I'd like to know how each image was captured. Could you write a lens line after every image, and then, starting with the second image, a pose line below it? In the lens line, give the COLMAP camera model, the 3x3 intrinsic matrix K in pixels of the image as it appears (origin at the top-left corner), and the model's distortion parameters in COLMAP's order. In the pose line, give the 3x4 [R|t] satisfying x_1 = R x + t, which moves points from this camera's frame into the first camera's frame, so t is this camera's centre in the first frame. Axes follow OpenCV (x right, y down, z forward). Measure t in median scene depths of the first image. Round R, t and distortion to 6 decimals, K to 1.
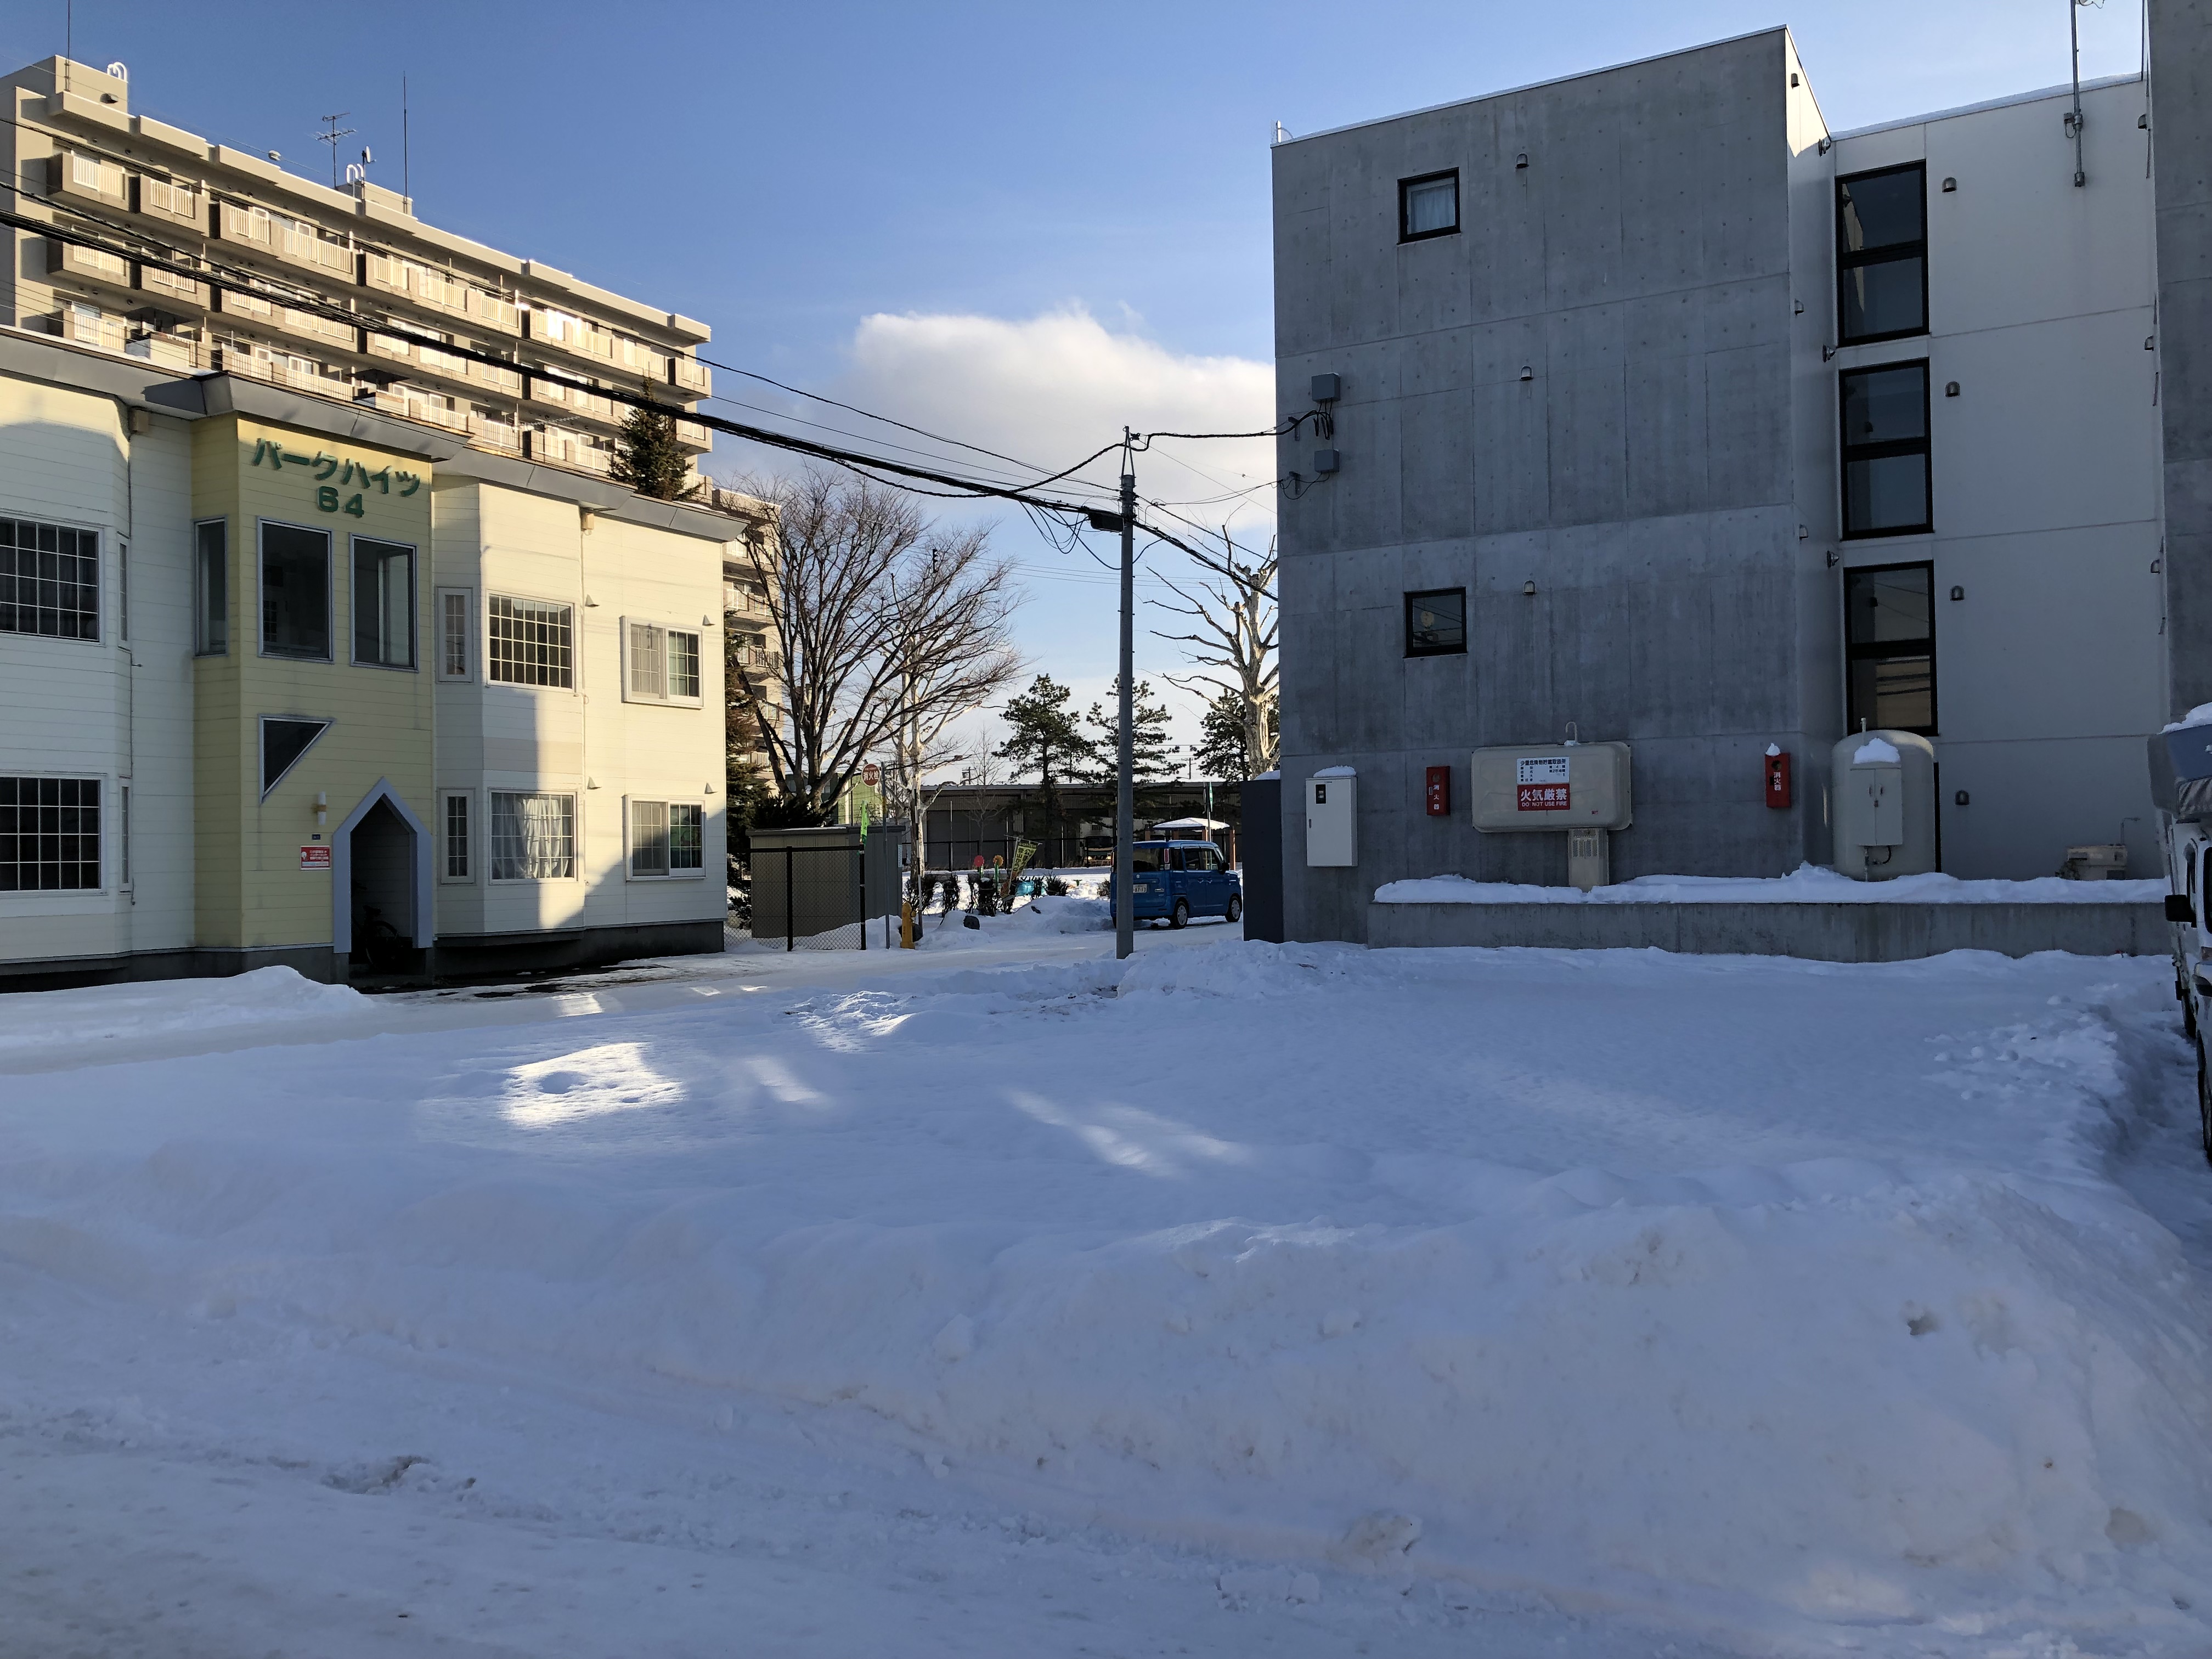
lens RADIAL K [[1794.0, 0, 1091.0], [0, 1794.0, 821.3], [0, 0, 1]] dist [0.039917, -0.038922]
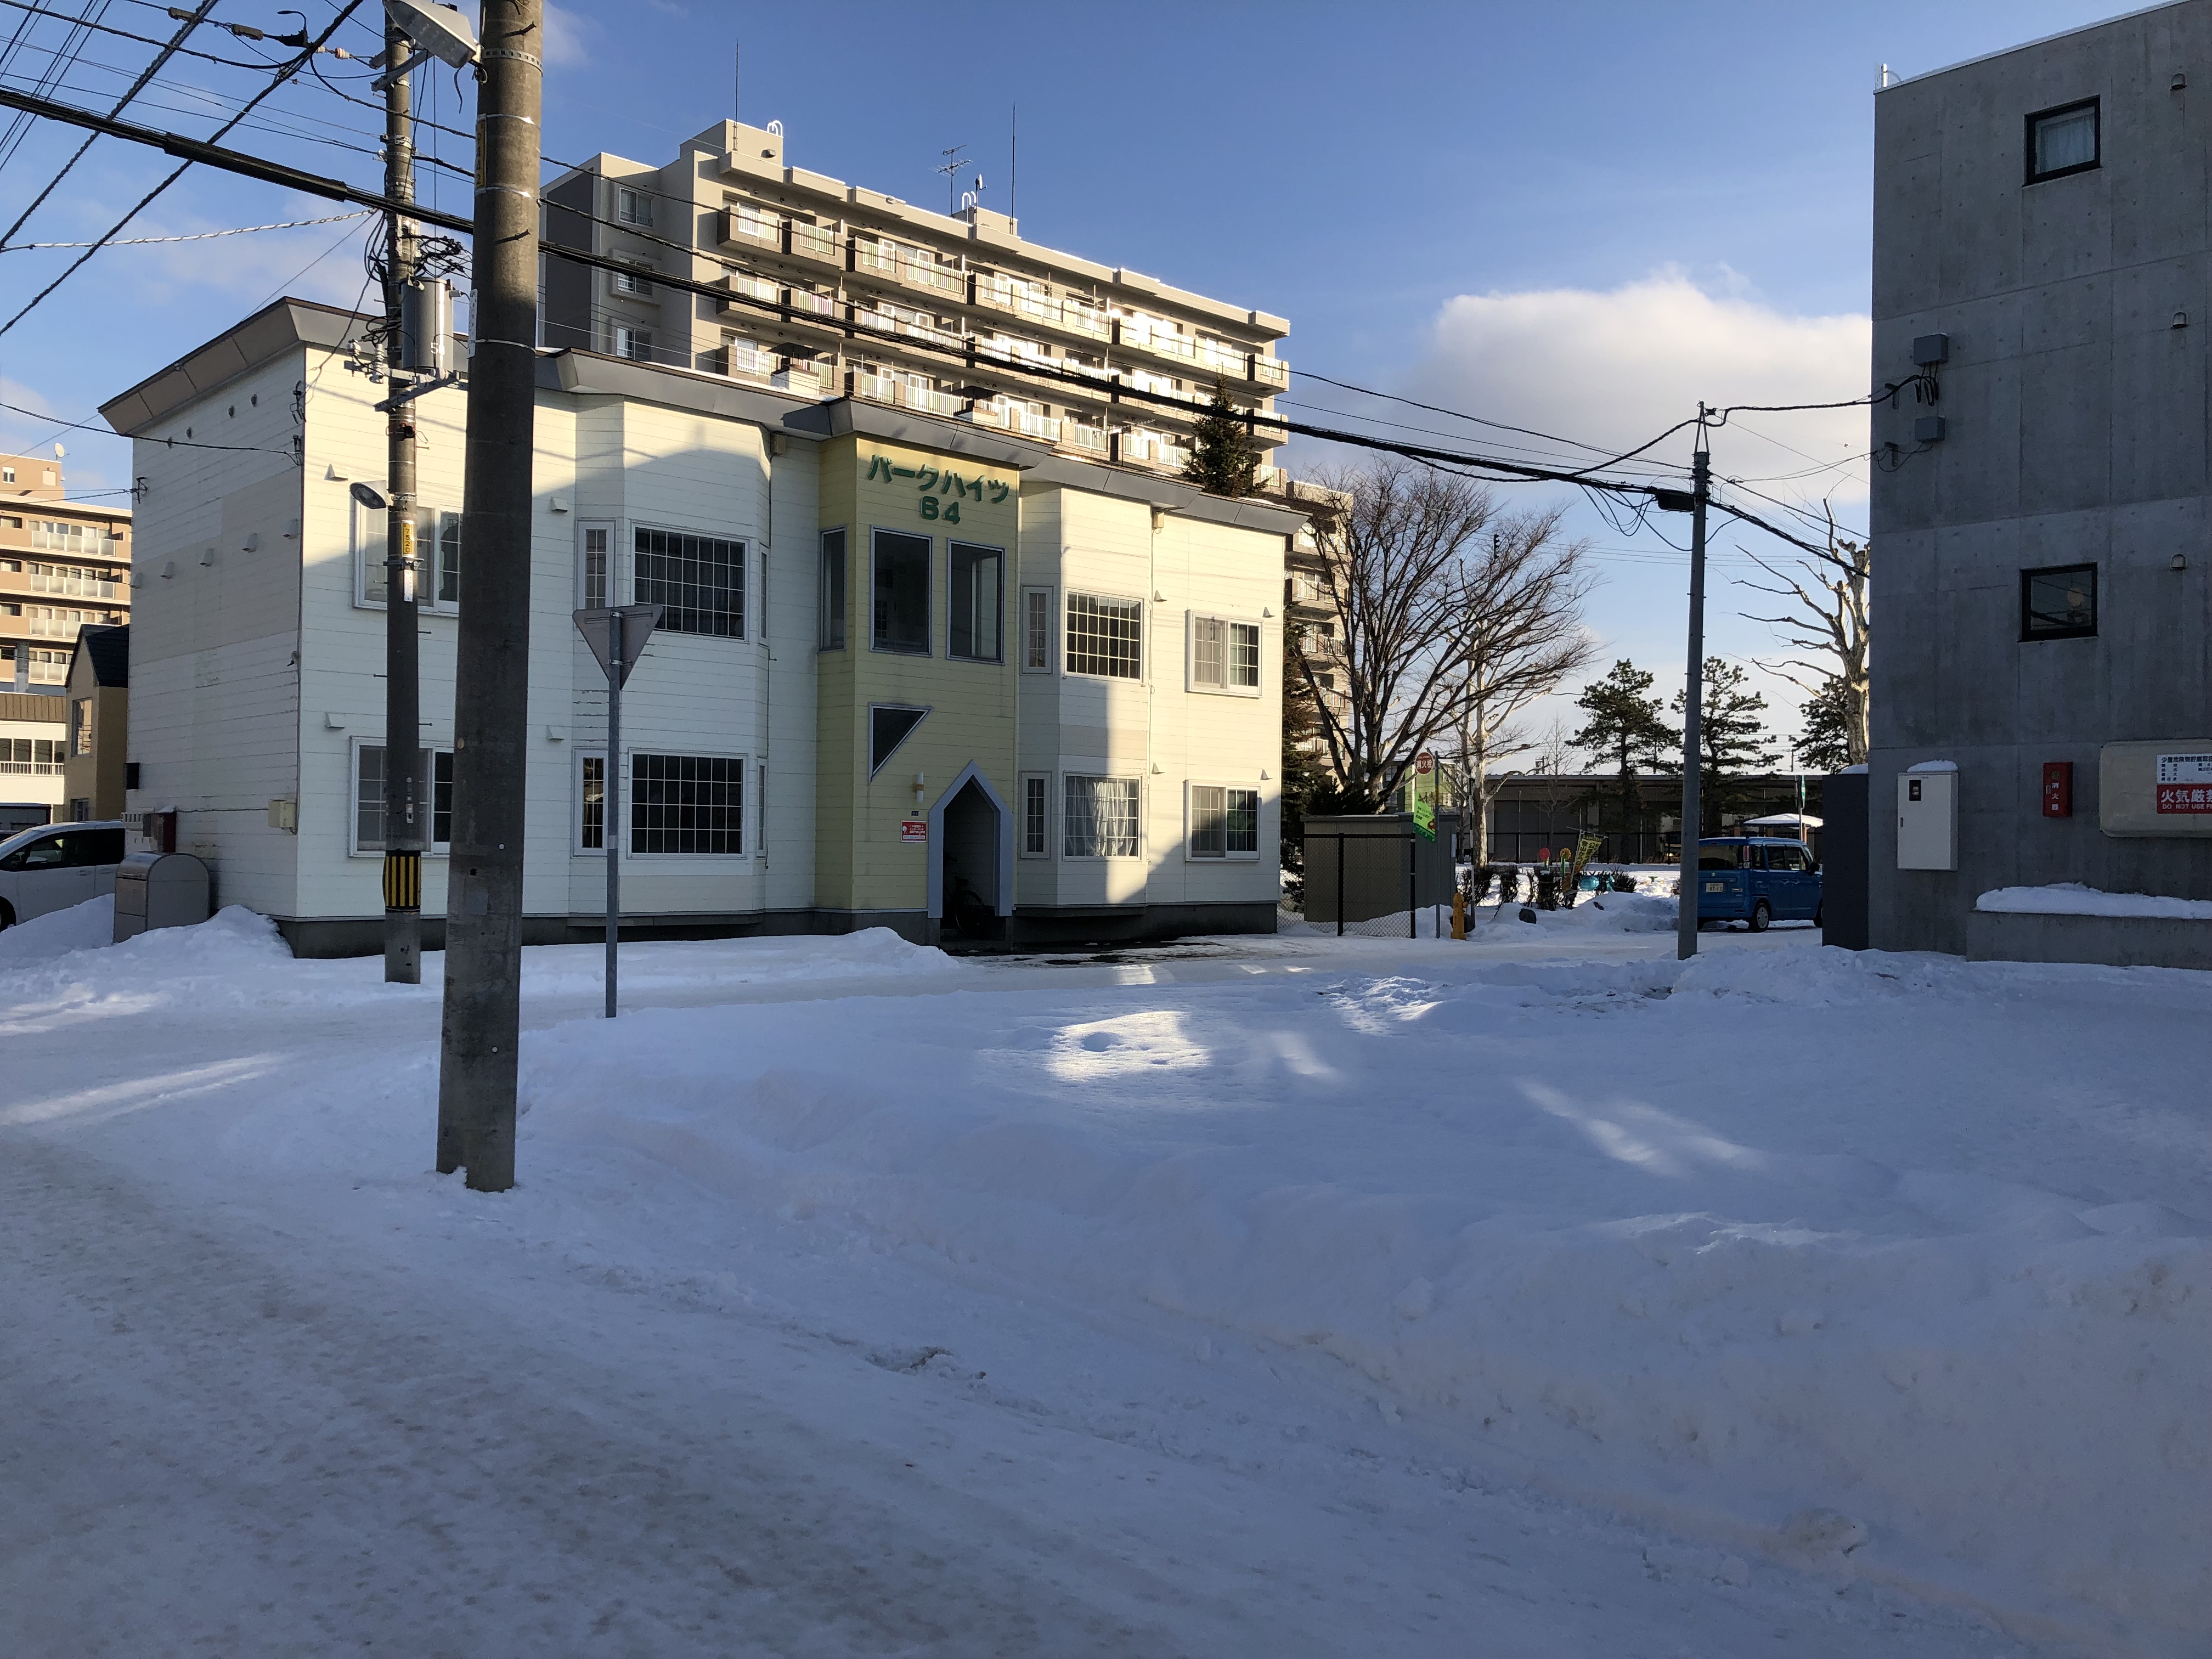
lens RADIAL K [[1794.0, 0, 1084.7], [0, 1794.0, 813.8], [0, 0, 1]] dist [0.039917, -0.038922]
pose [[0.949937, 0.022452, -0.311634, 0.013881], [-0.021537, 0.999748, 0.006376, 0.000008], [0.311698, 0.000655, 0.950181, -0.014283]]
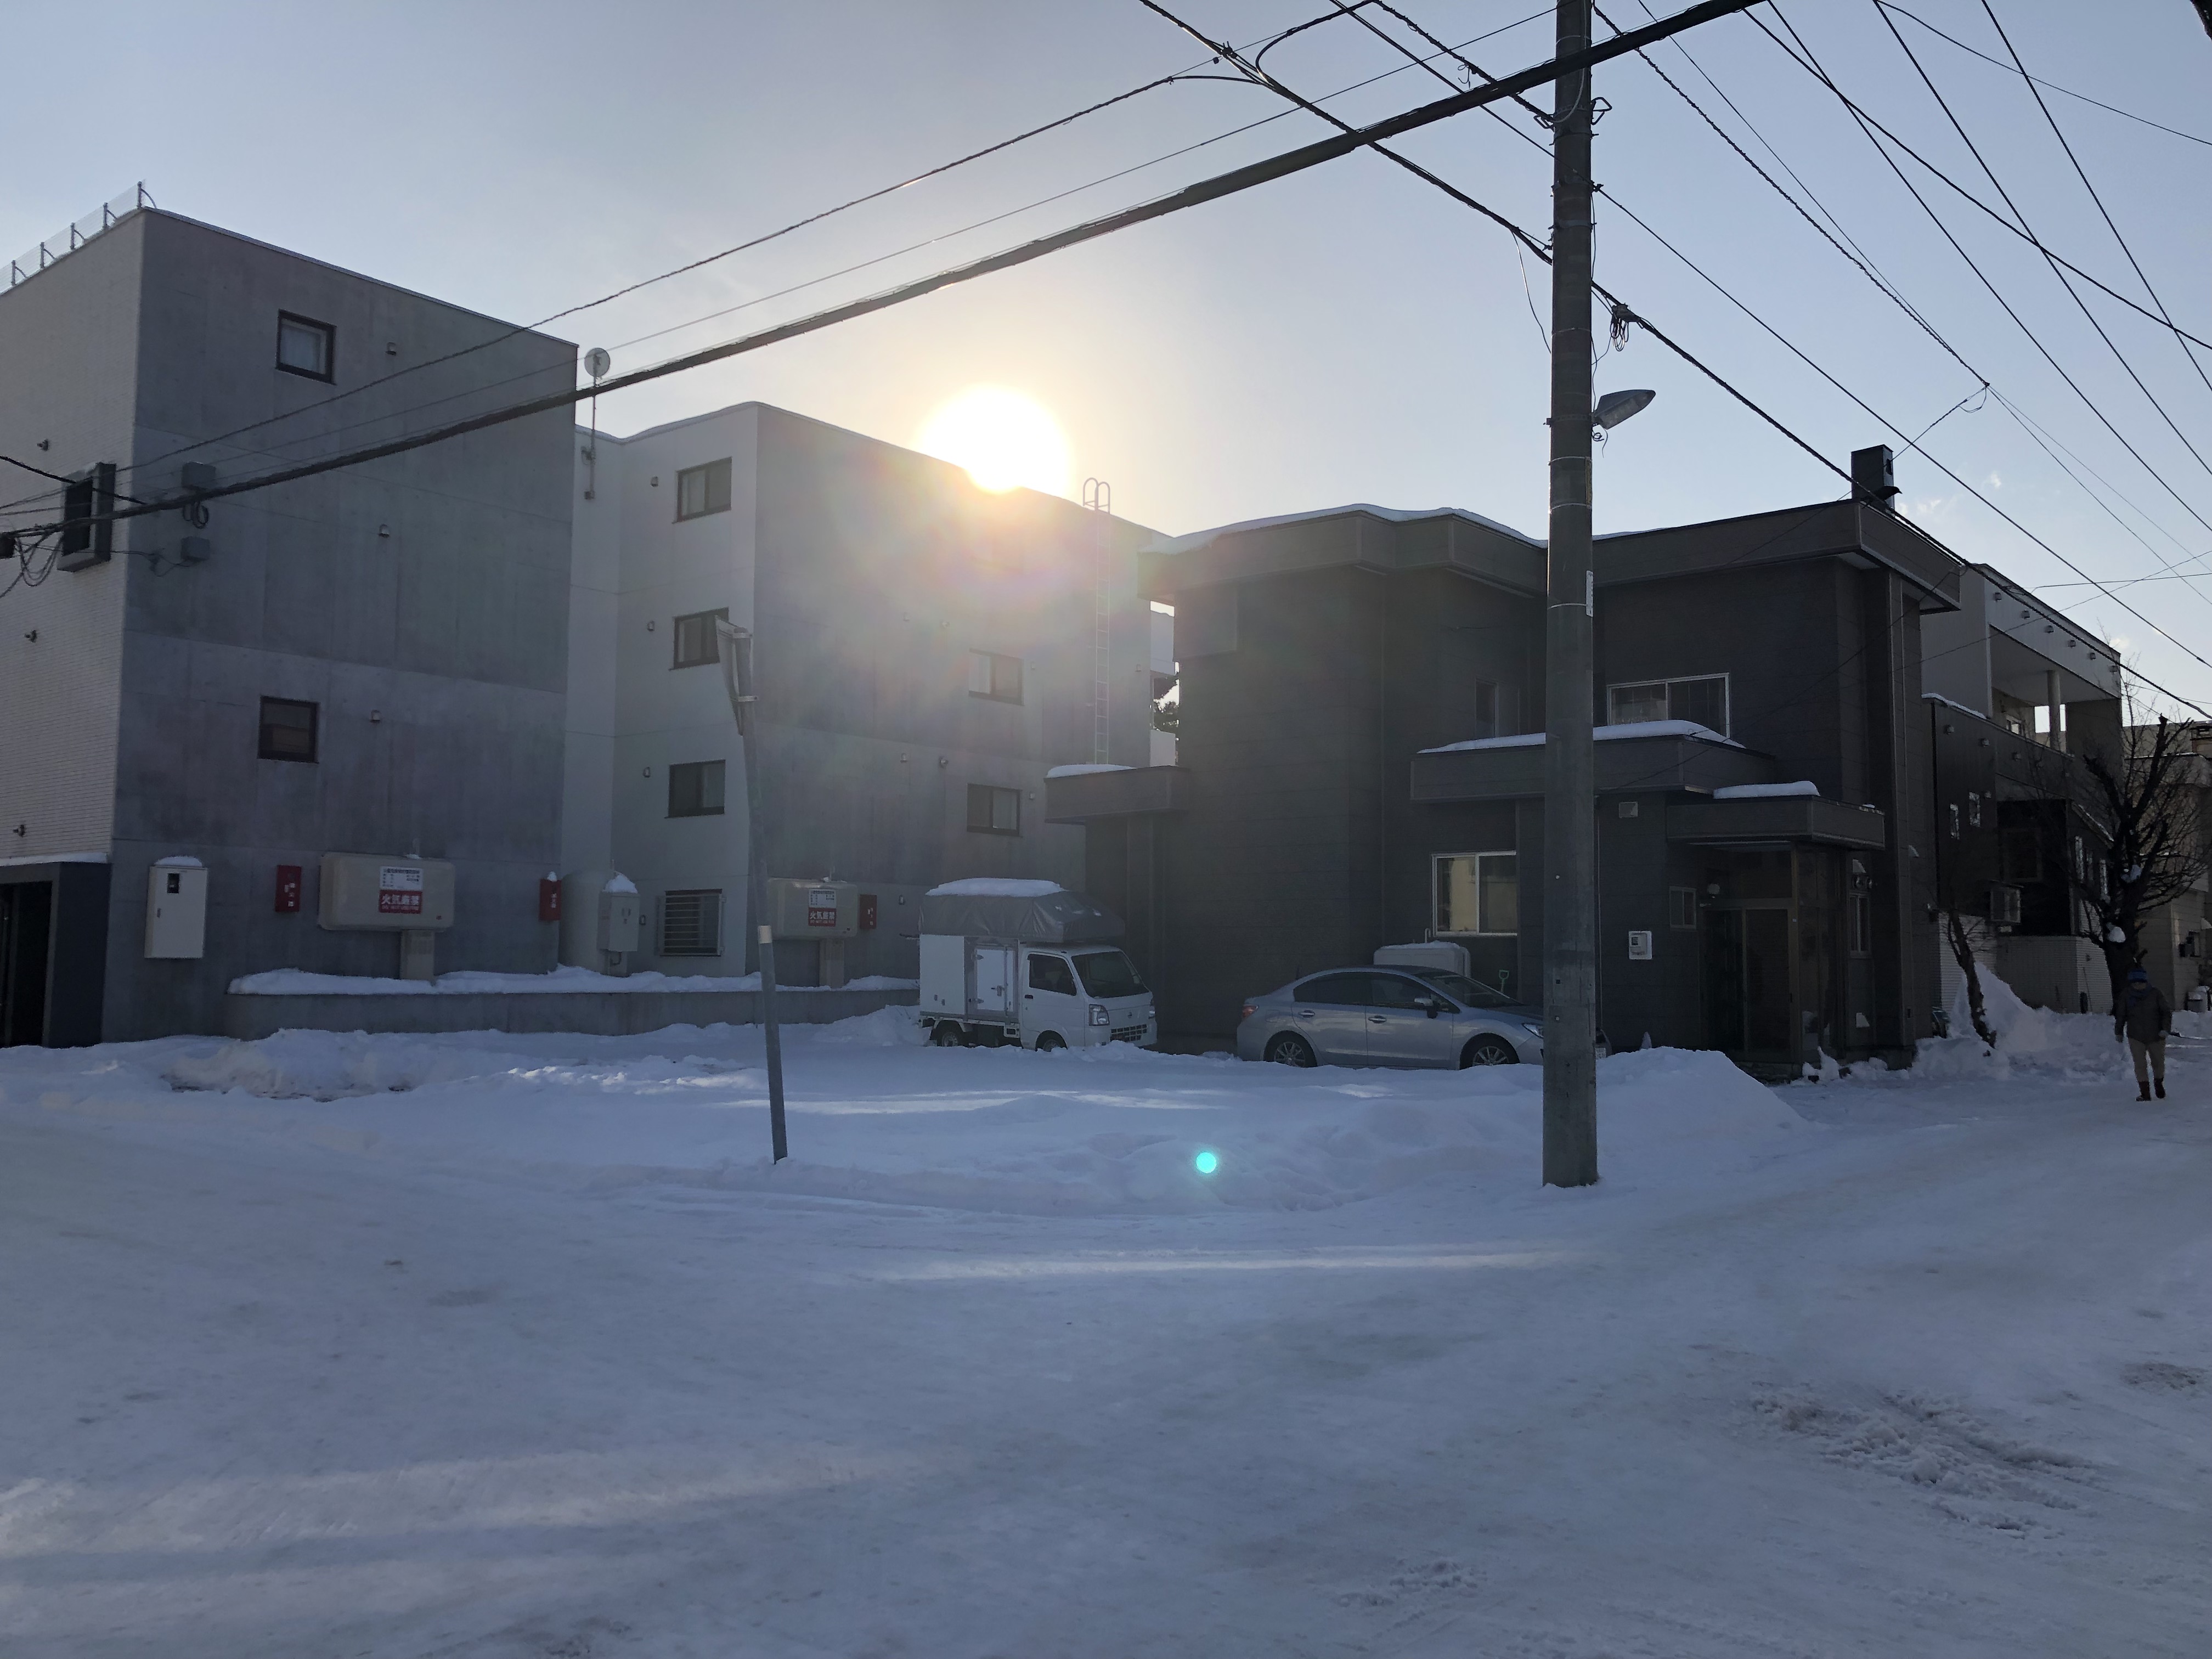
lens RADIAL K [[1794.0, 0, 1091.3], [0, 1794.0, 831.3], [0, 0, 1]] dist [0.039917, -0.038922]
pose [[0.166468, 0.092488, 0.981700, -0.829512], [-0.030688, 0.995595, -0.088593, 0.031054], [-0.985569, -0.015378, 0.168573, 0.379202]]
